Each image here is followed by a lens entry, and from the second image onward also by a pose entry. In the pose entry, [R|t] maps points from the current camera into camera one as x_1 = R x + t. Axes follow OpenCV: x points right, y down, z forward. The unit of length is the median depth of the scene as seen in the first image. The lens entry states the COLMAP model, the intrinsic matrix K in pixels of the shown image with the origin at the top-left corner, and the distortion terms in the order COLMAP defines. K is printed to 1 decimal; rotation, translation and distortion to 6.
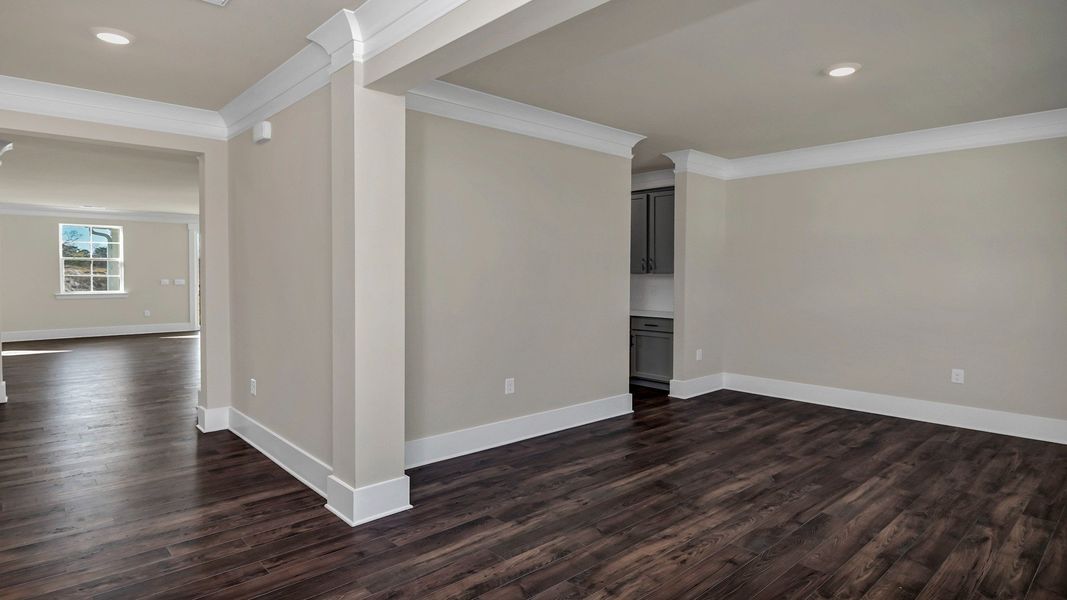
lens RADIAL K [[577.3, 0, 531.1], [0, 577.3, 296.8], [0, 0, 1]] dist [0.025982, -0.002269]
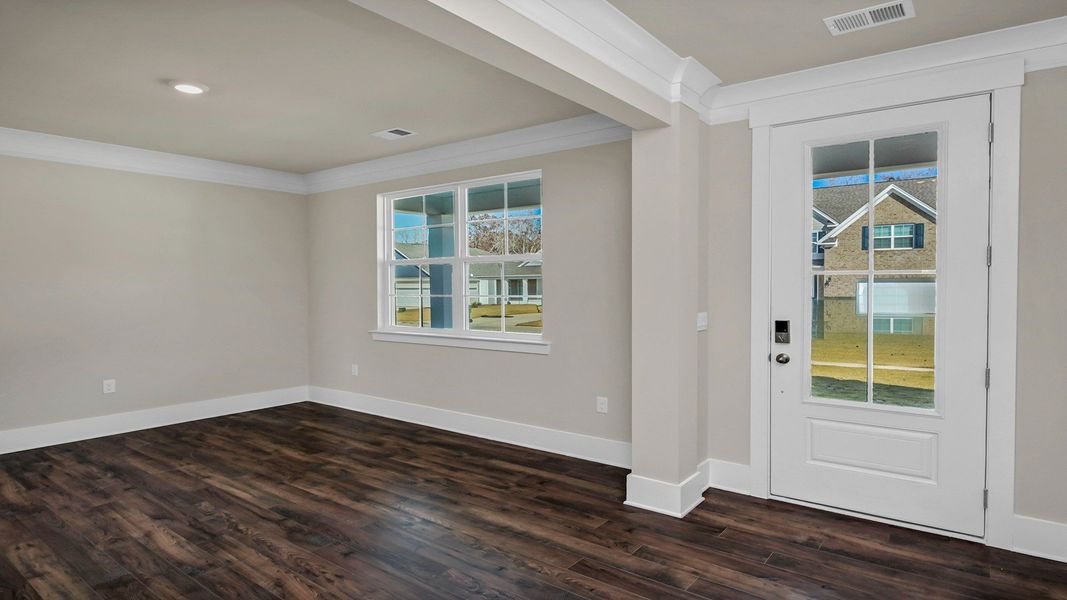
lens RADIAL K [[577.3, 0, 527.2], [0, 577.3, 295.9], [0, 0, 1]] dist [0.025982, -0.002269]
pose [[-0.165292, -0.016813, 0.986101, -0.608108], [0.035283, 0.999114, 0.022949, -0.032599], [-0.985613, 0.038586, -0.164552, 0.646260]]
